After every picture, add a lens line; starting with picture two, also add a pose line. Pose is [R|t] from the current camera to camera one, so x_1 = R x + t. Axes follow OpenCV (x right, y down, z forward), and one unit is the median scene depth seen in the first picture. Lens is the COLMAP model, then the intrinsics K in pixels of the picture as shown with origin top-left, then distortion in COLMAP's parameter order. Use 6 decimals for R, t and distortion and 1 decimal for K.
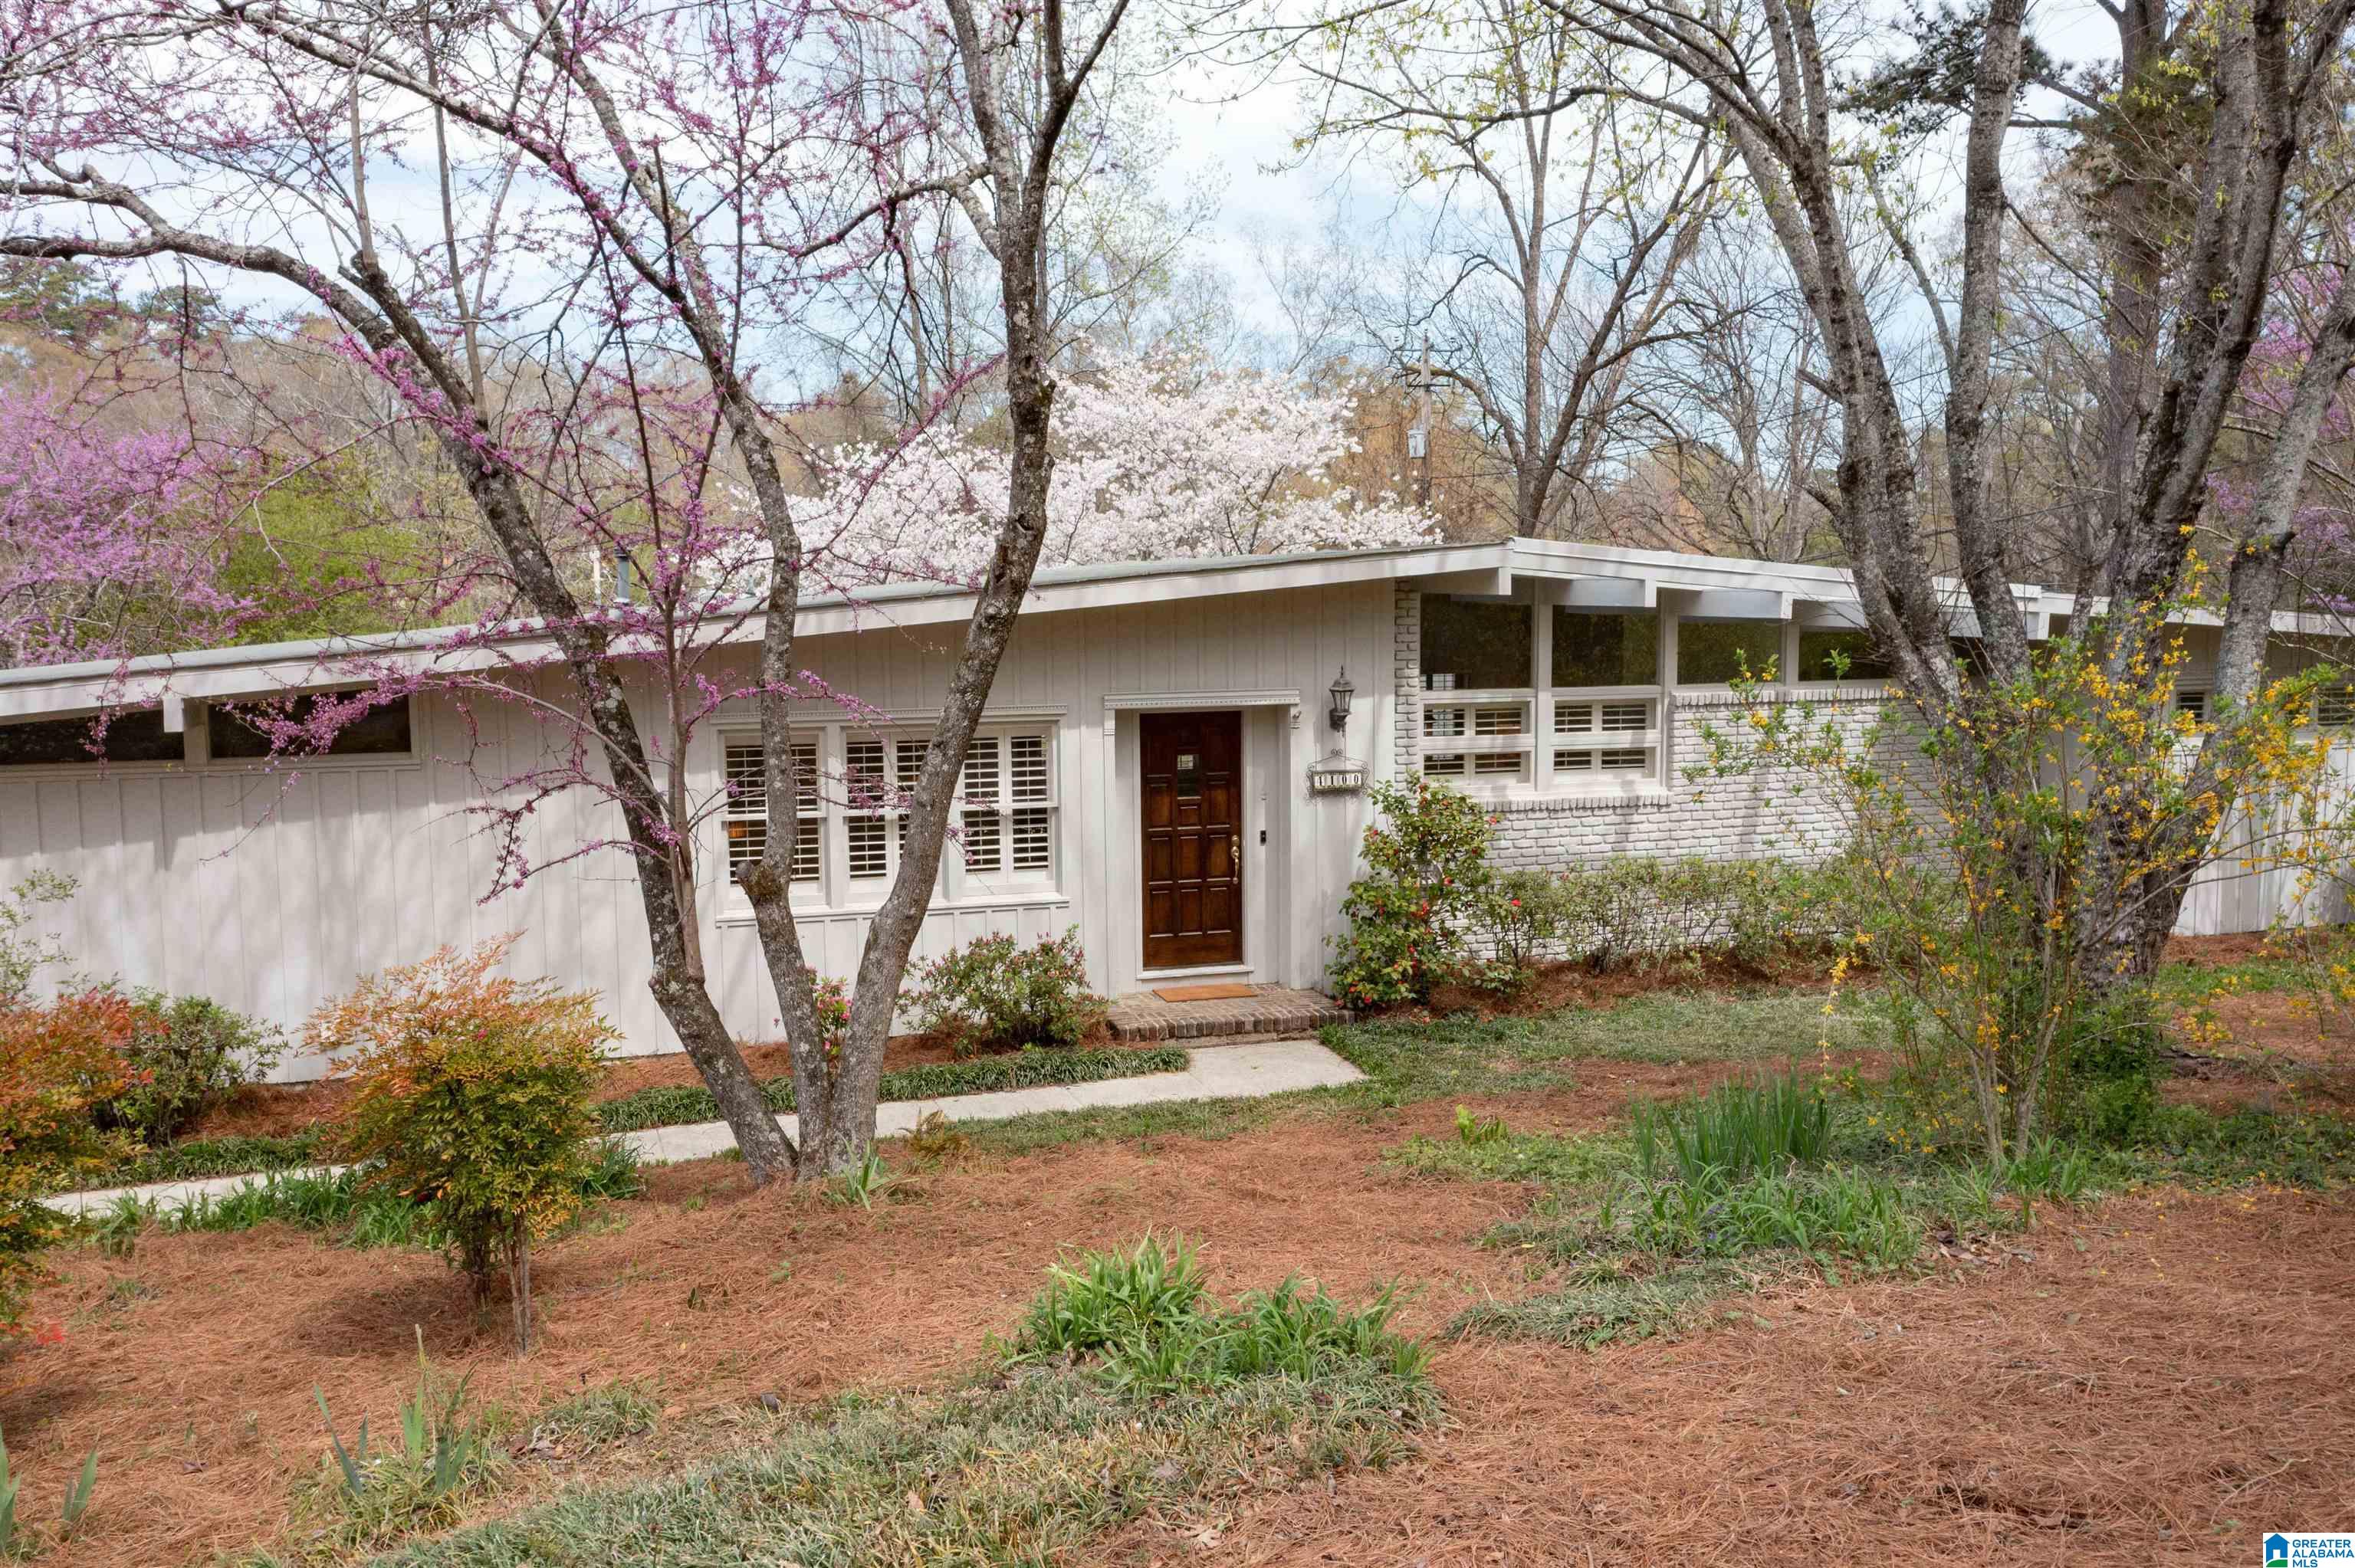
lens RADIAL K [[1889.3, 0, 1177.5], [0, 1889.3, 784.0], [0, 0, 1]] dist [-0.002515, 0.002336]
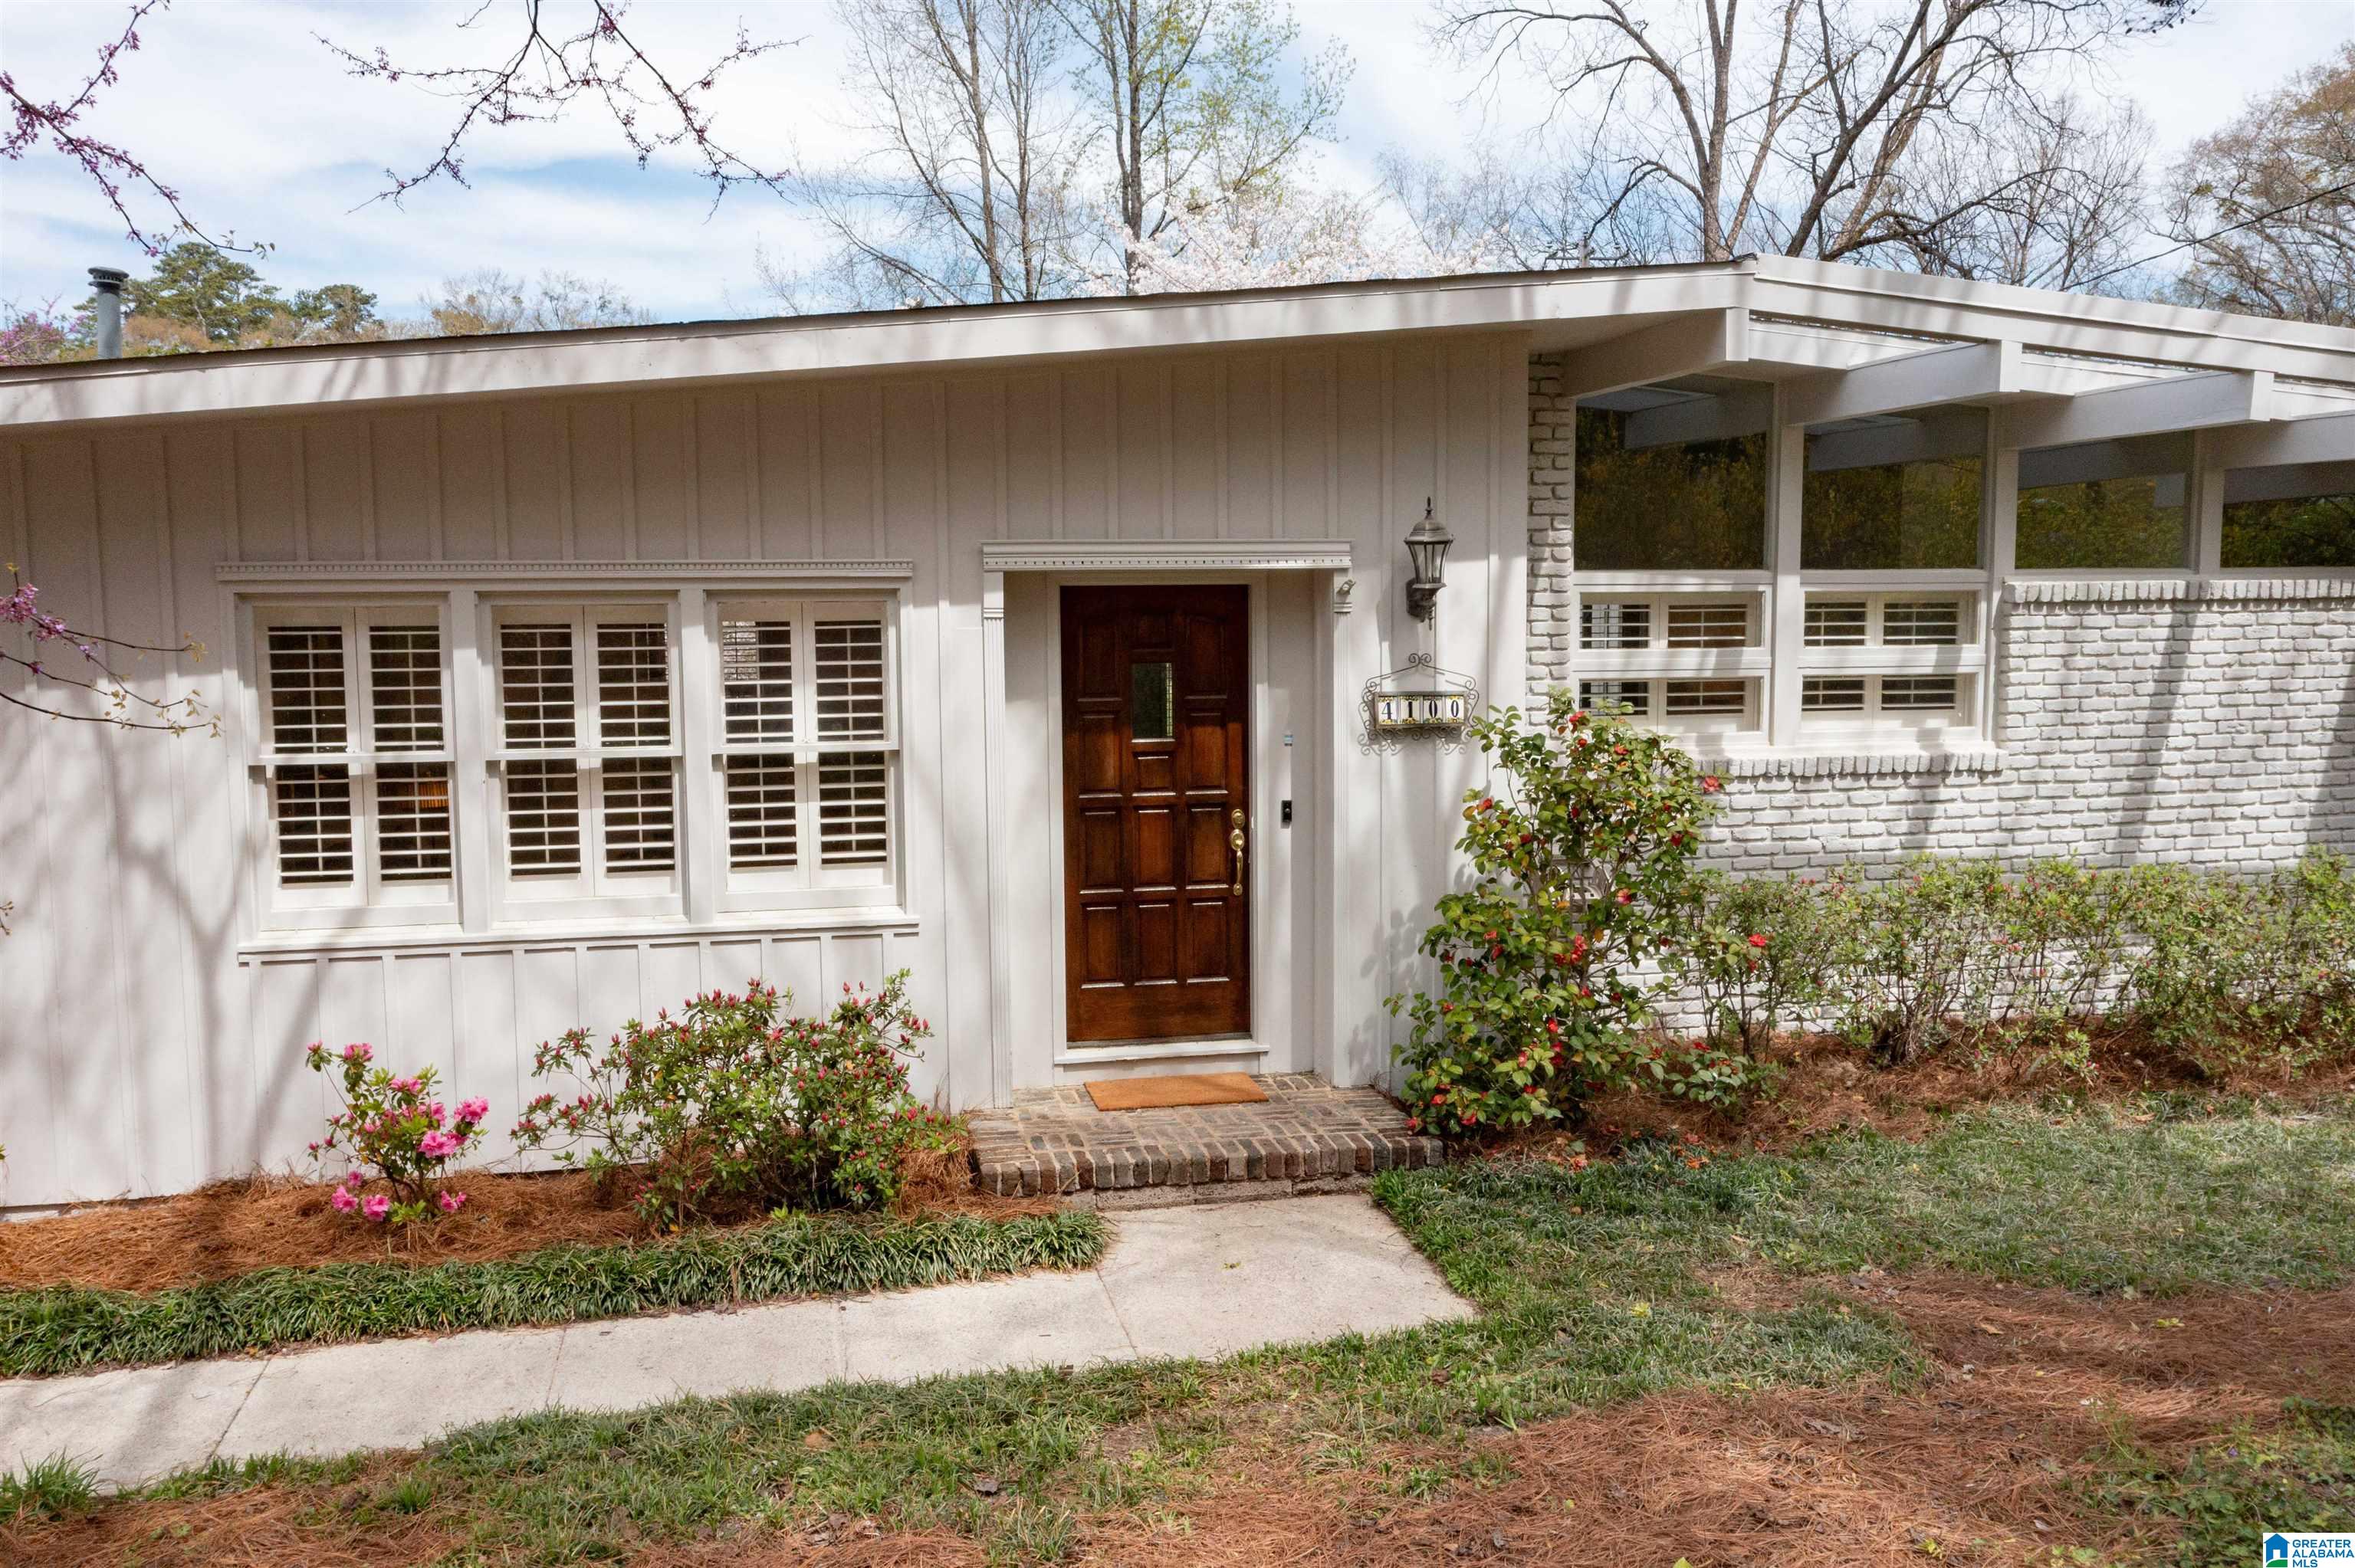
lens RADIAL K [[1889.3, 0, 1177.5], [0, 1889.3, 784.0], [0, 0, 1]] dist [-0.002515, 0.002336]
pose [[0.996839, 0.009710, -0.078853, 0.058349], [-0.009906, 0.999949, -0.002091, 0.021667], [0.078829, 0.002866, 0.996884, 0.450655]]
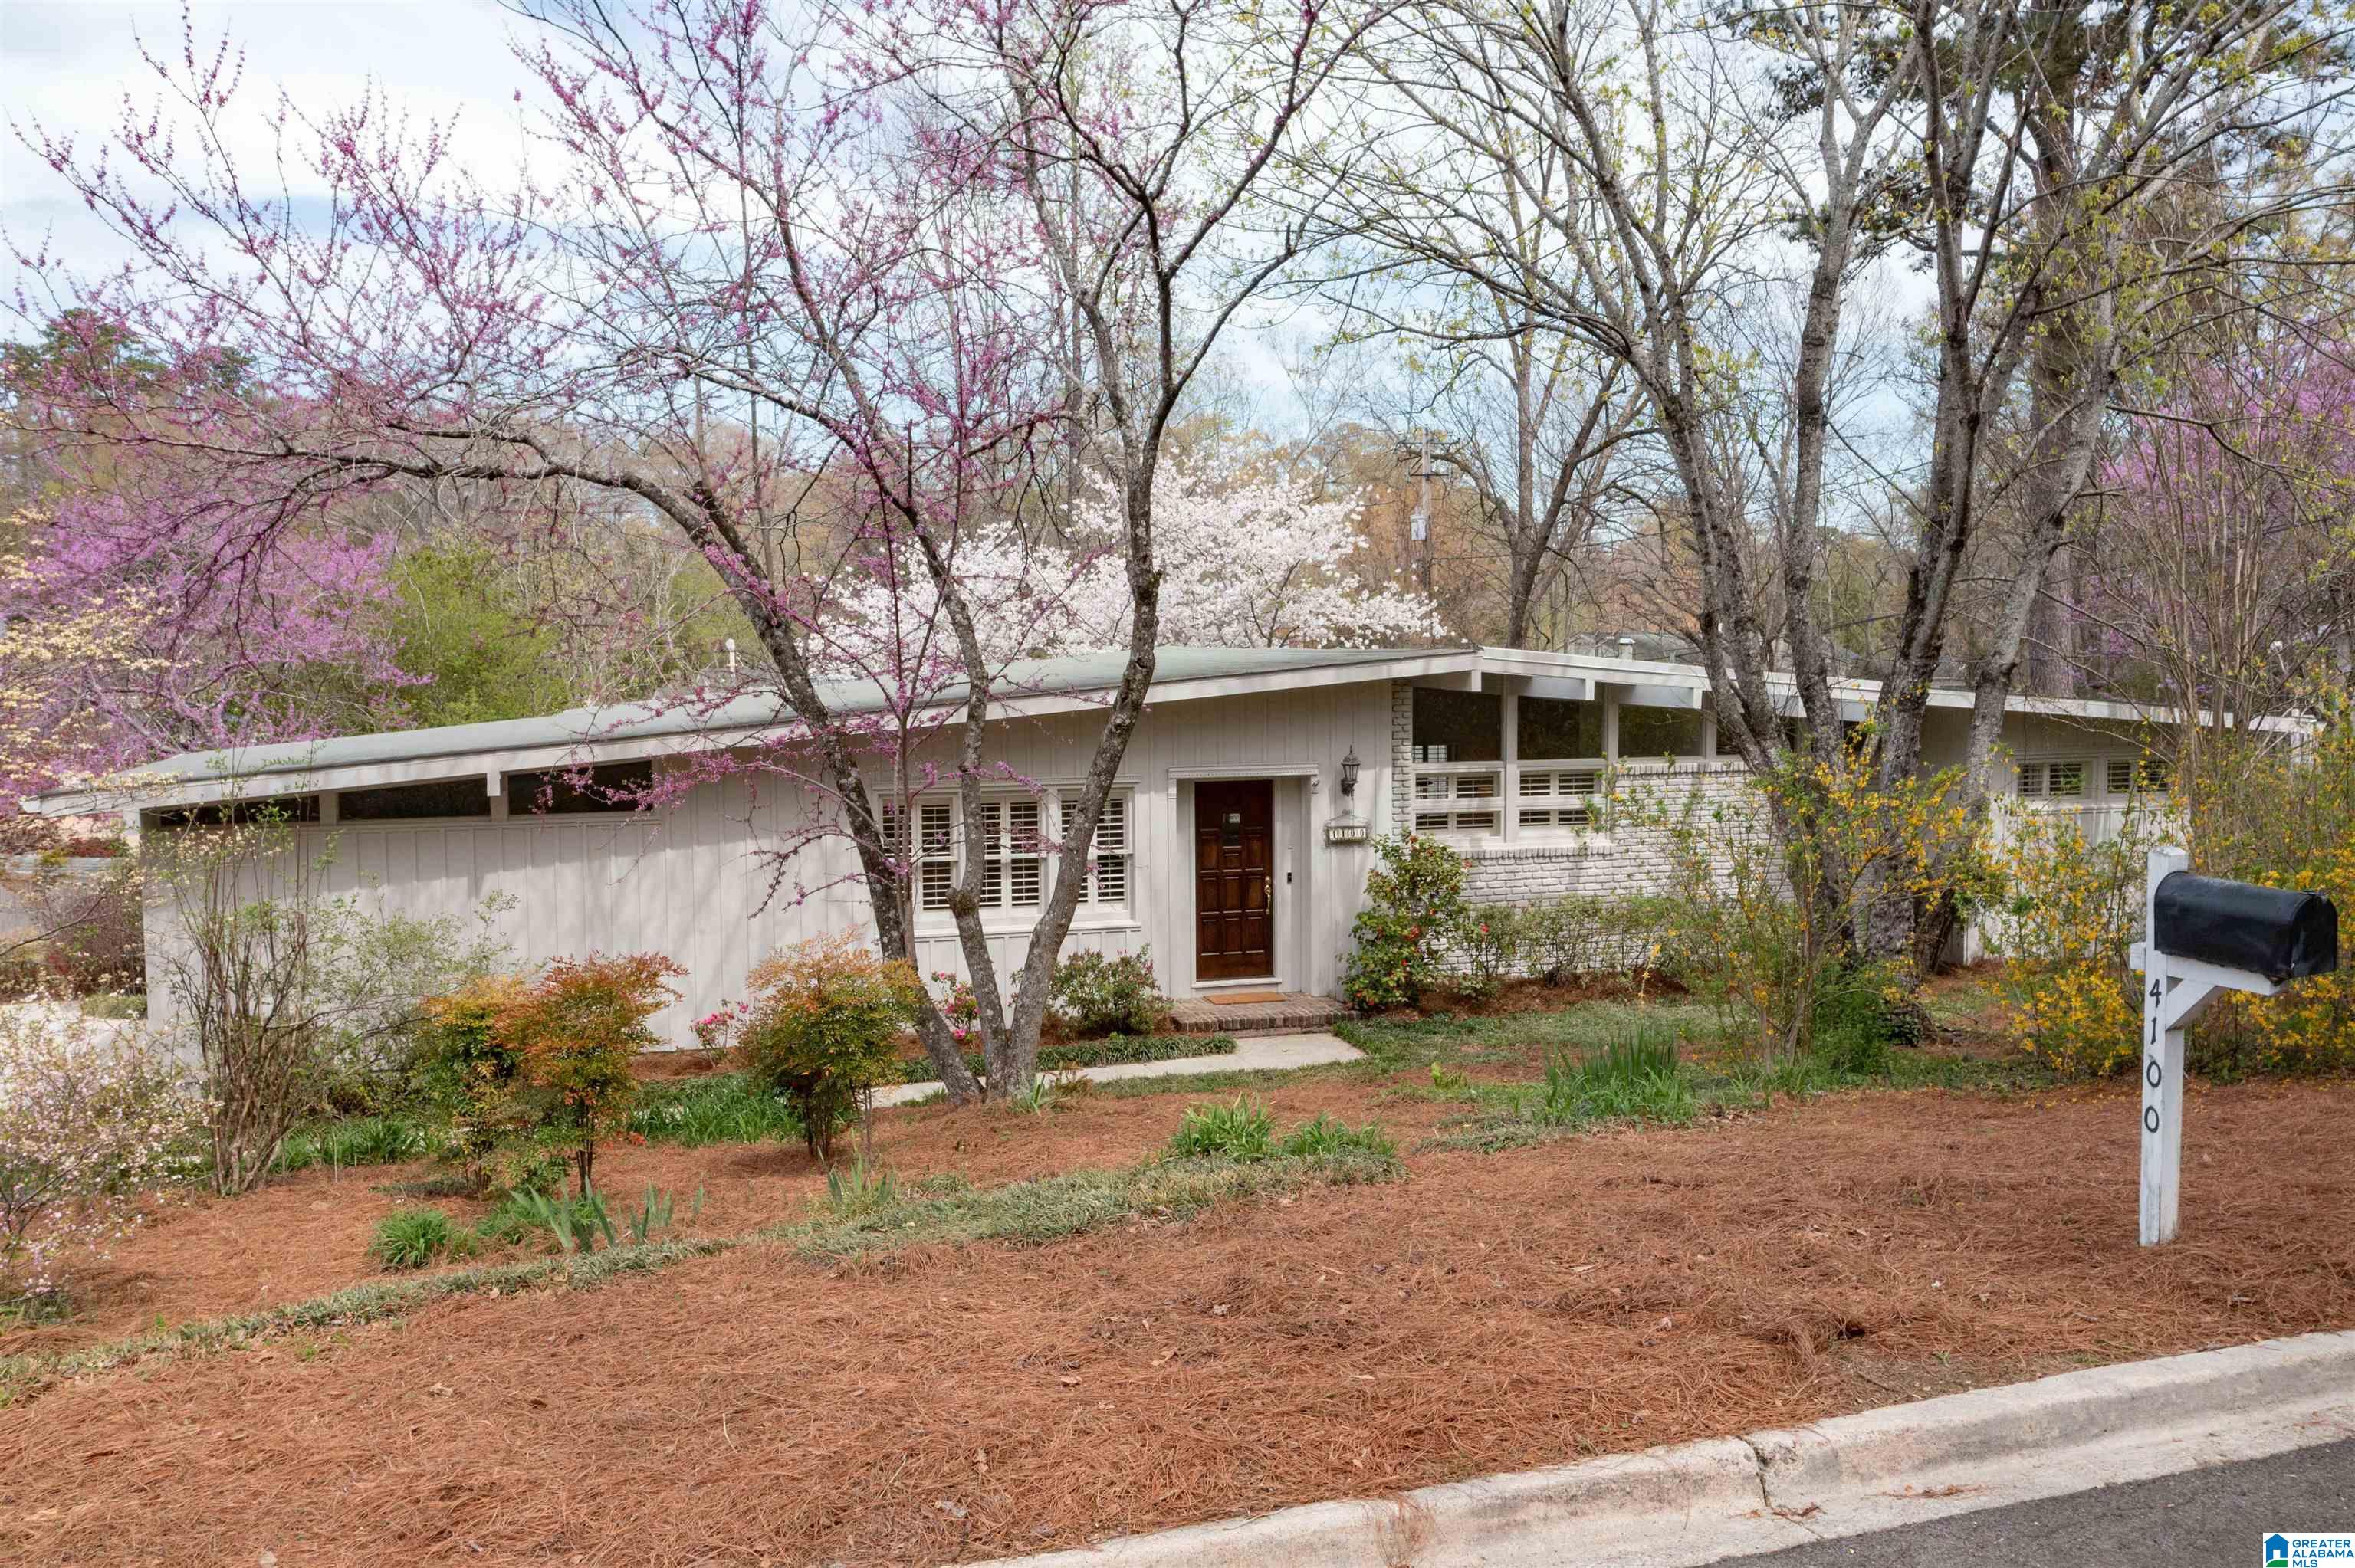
lens RADIAL K [[1889.3, 0, 1177.5], [0, 1889.3, 784.0], [0, 0, 1]] dist [-0.002515, 0.002336]
pose [[0.999987, 0.002601, -0.004405, -0.025956], [-0.002721, 0.999621, -0.027398, -0.000269], [0.004332, 0.027410, 0.999615, -0.293958]]
